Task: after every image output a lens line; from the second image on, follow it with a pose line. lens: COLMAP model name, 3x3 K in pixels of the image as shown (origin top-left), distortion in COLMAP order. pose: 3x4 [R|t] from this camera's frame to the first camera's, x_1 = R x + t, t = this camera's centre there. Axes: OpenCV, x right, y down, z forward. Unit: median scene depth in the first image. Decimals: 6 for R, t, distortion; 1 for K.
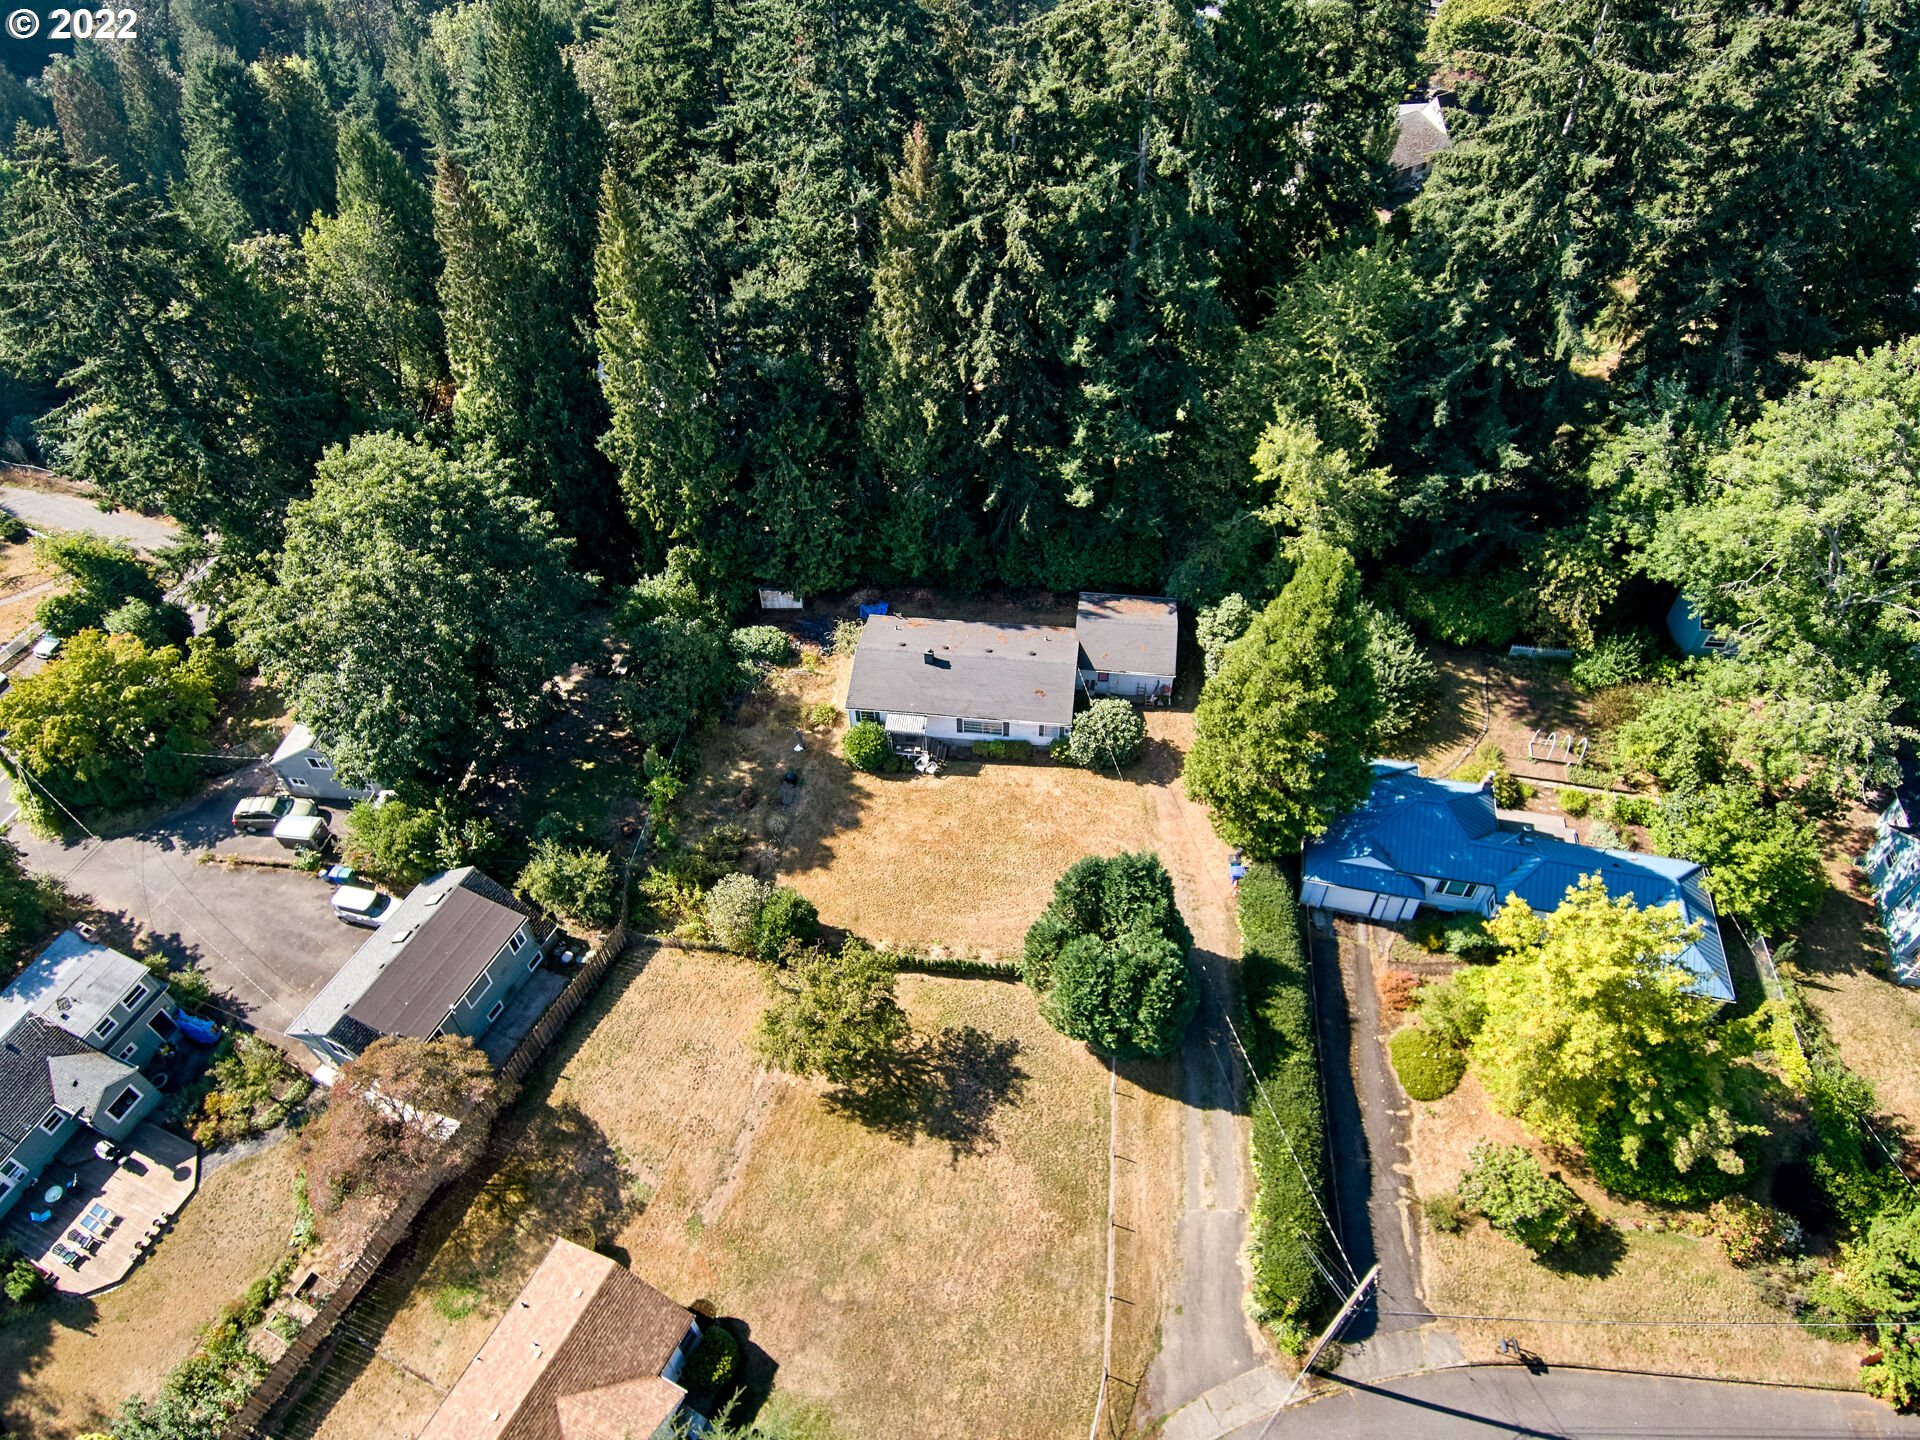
lens RADIAL K [[1139.8, 0, 945.7], [0, 1139.8, 731.8], [0, 0, 1]] dist [0.082614, -0.106484]
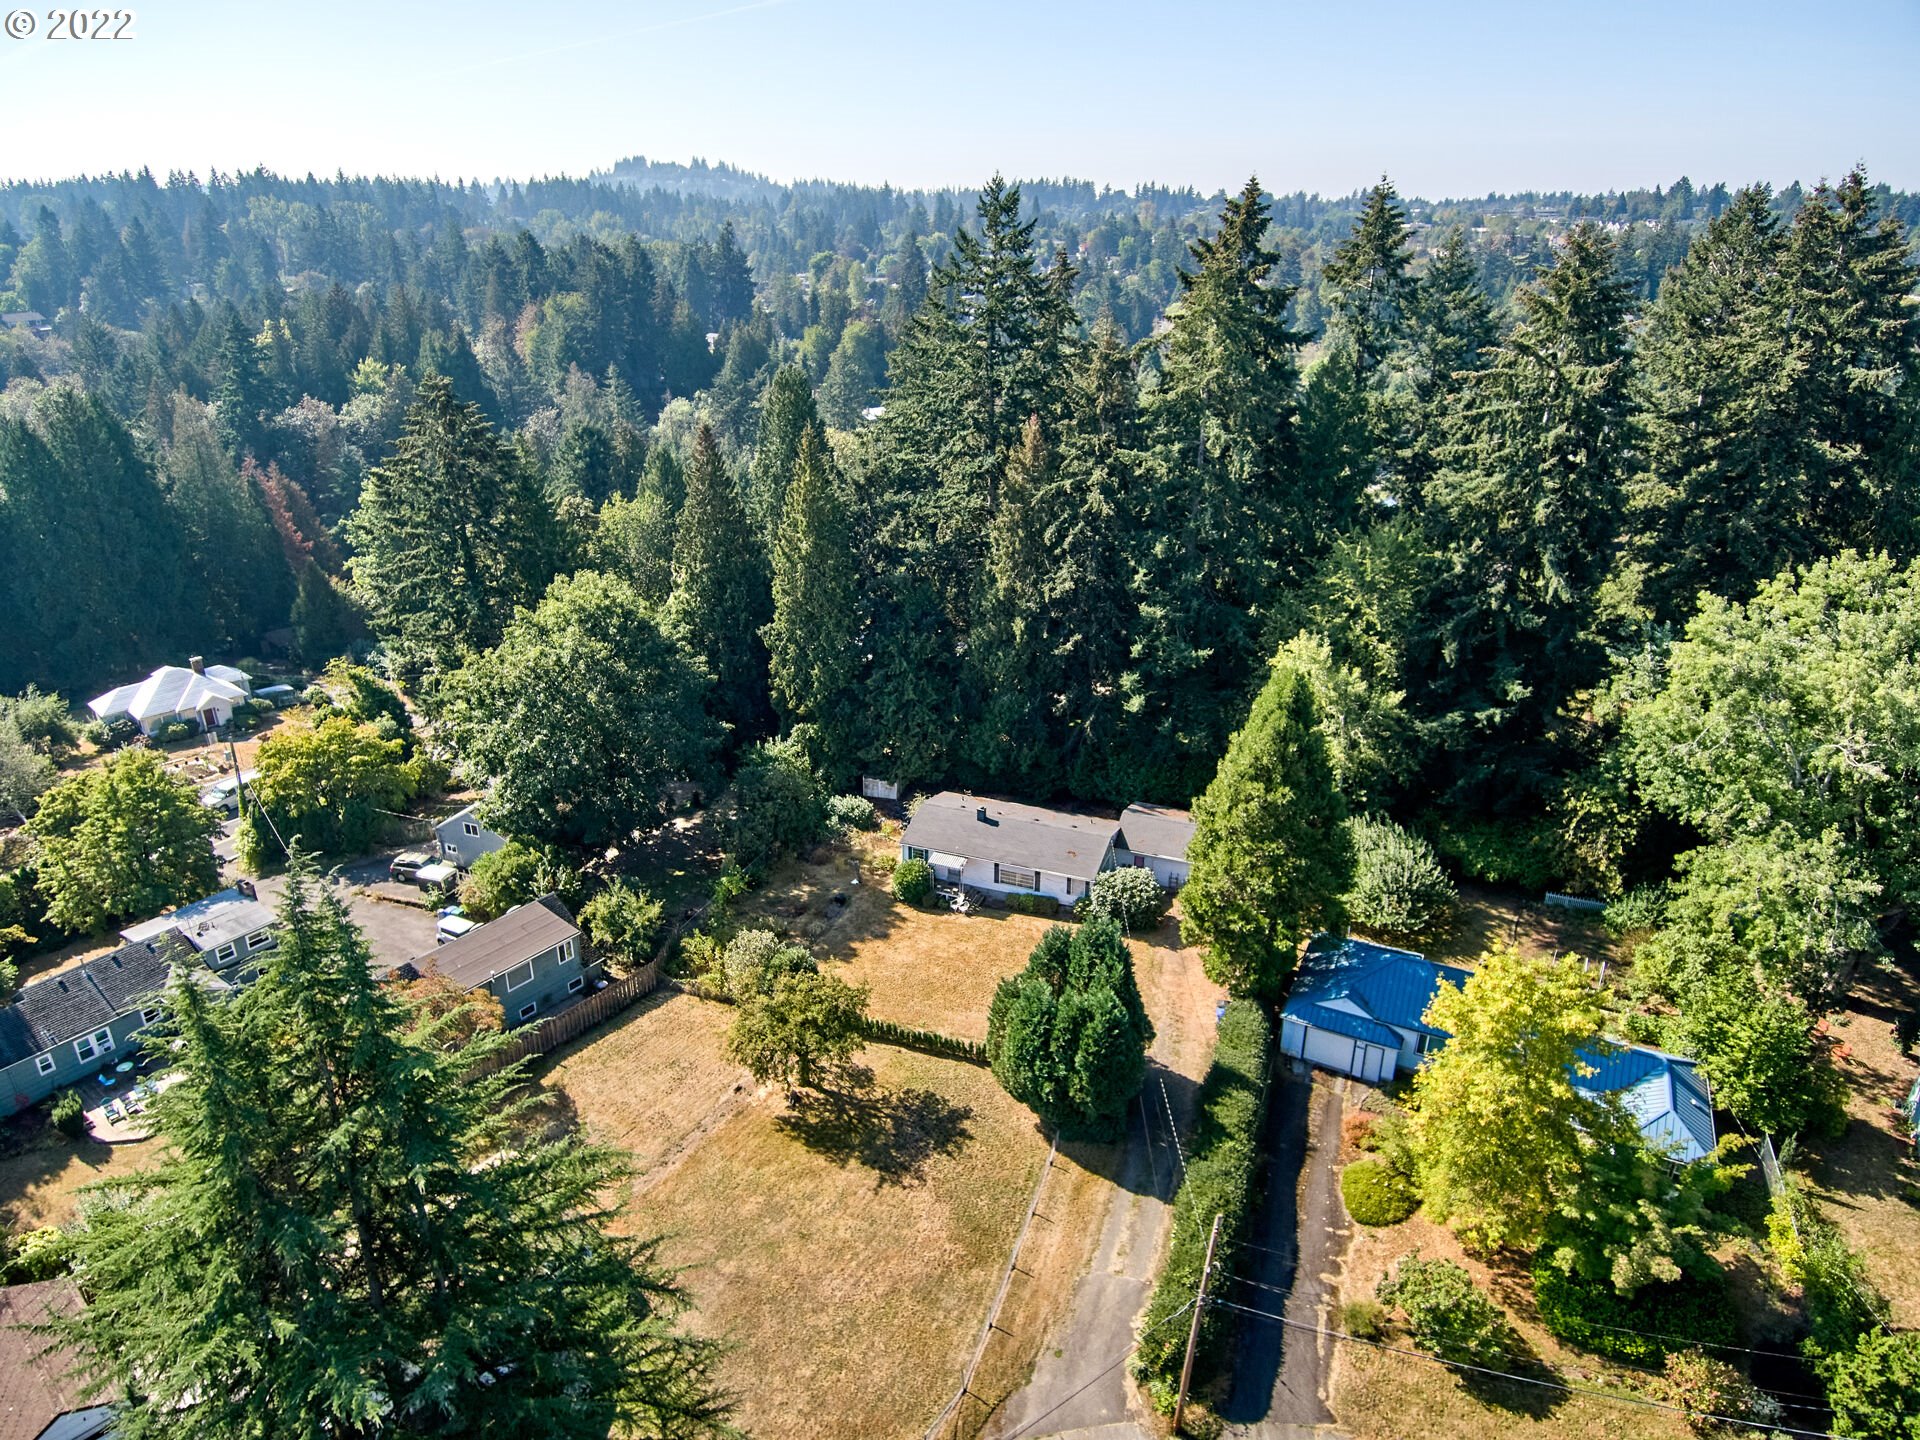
lens RADIAL K [[1139.8, 0, 945.7], [0, 1139.8, 731.8], [0, 0, 1]] dist [0.082614, -0.106484]
pose [[0.970648, 0.119230, -0.208872, 0.202707], [-0.193059, 0.904179, -0.381036, 0.340163], [0.143427, 0.410177, 0.900657, -0.062646]]
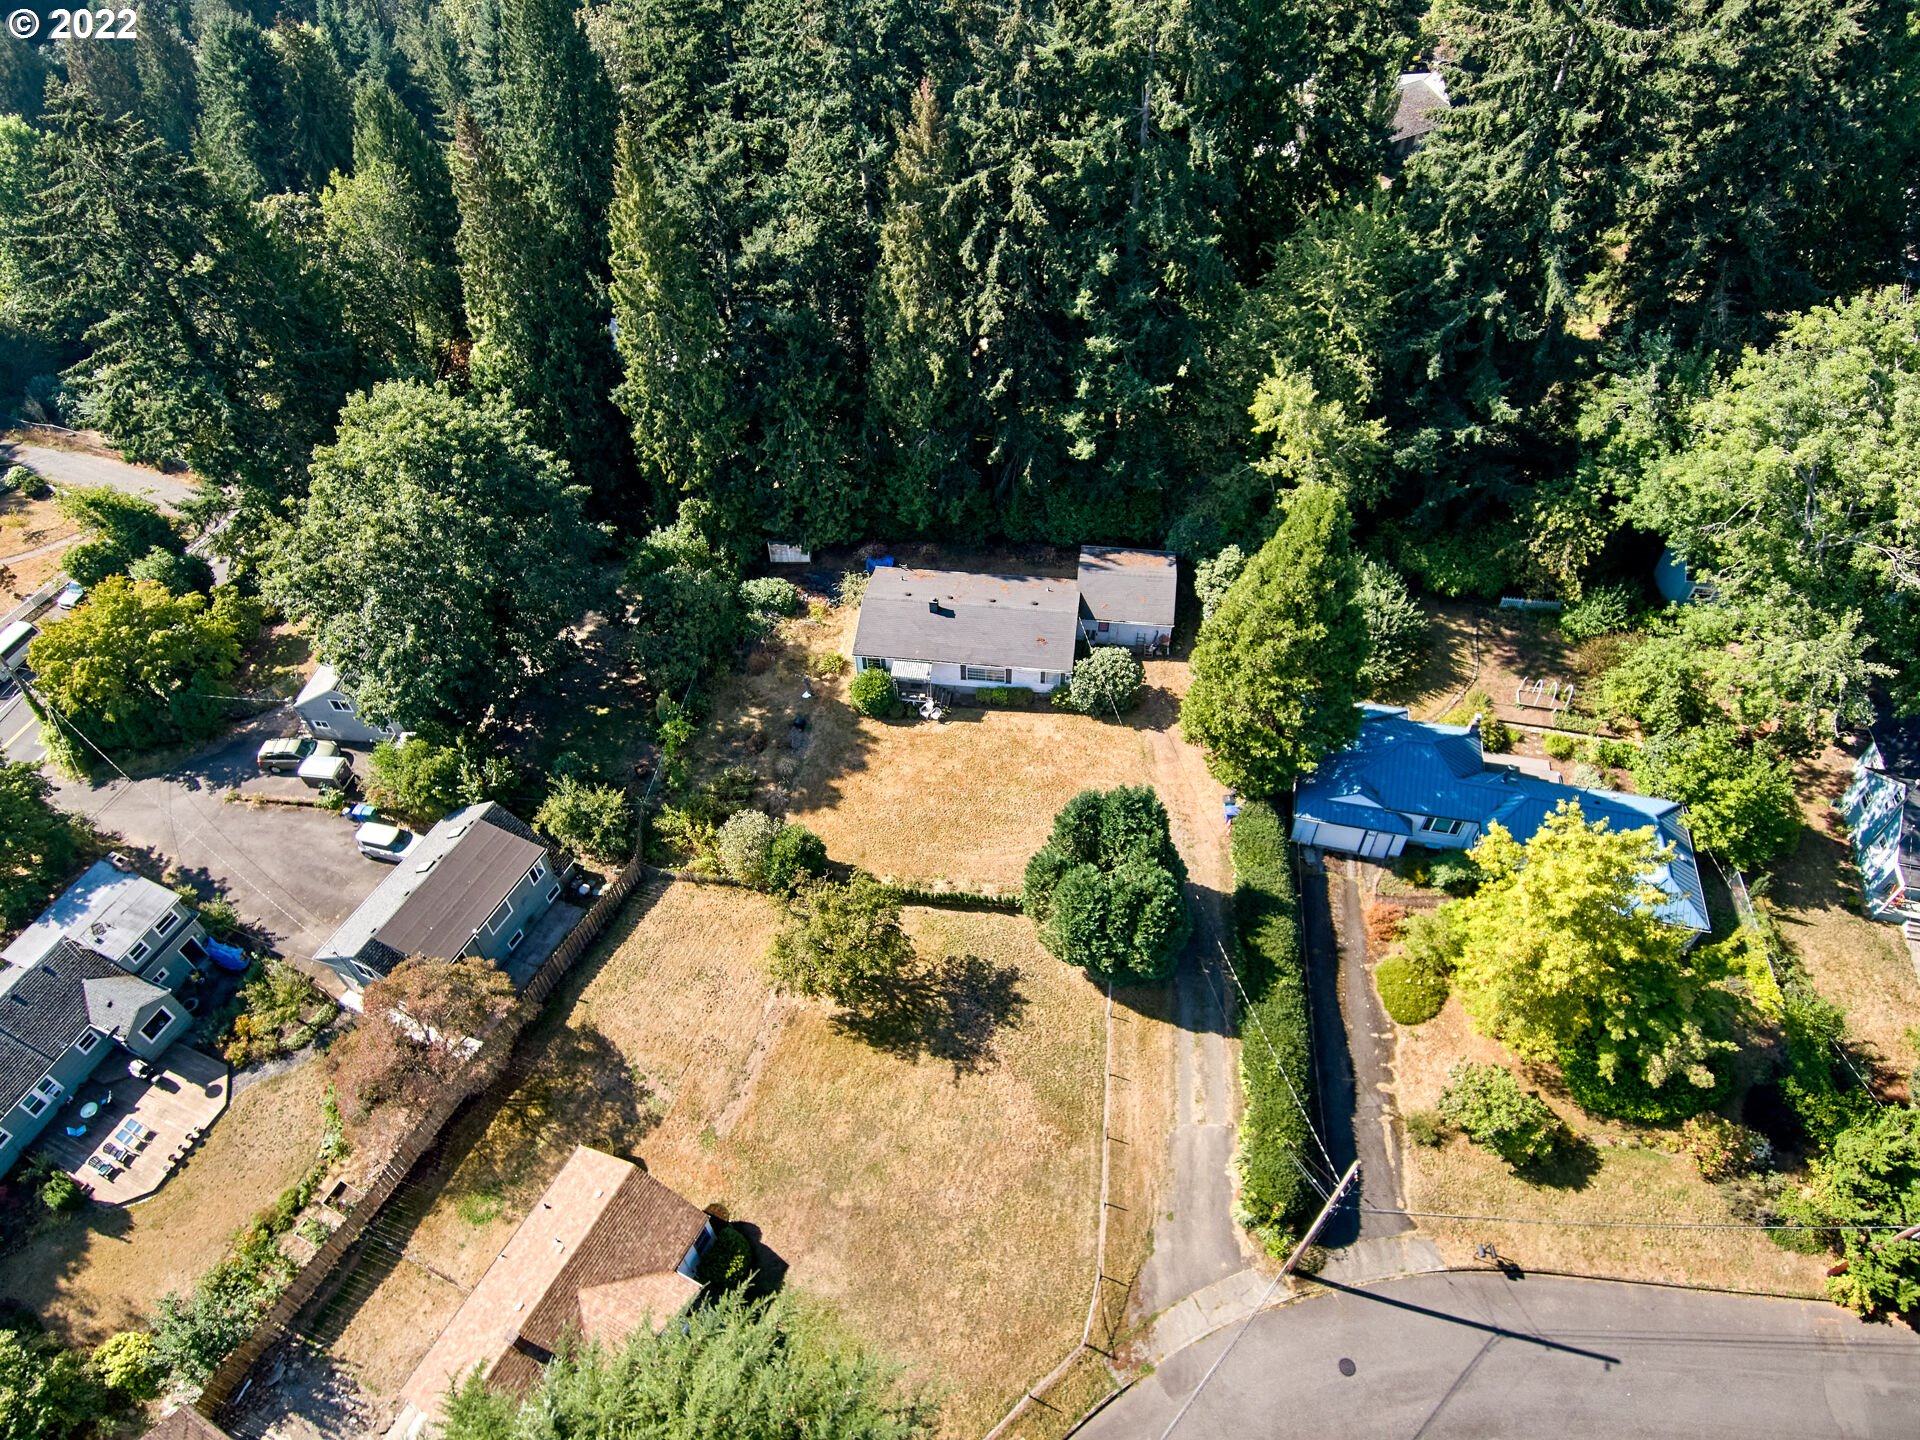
lens RADIAL K [[1139.8, 0, 945.7], [0, 1139.8, 731.8], [0, 0, 1]] dist [0.082614, -0.106484]
pose [[0.999986, 0.004812, -0.002093, -0.001571], [-0.004781, 0.999883, 0.014546, 0.037602], [0.002162, -0.014536, 0.999892, -0.033163]]
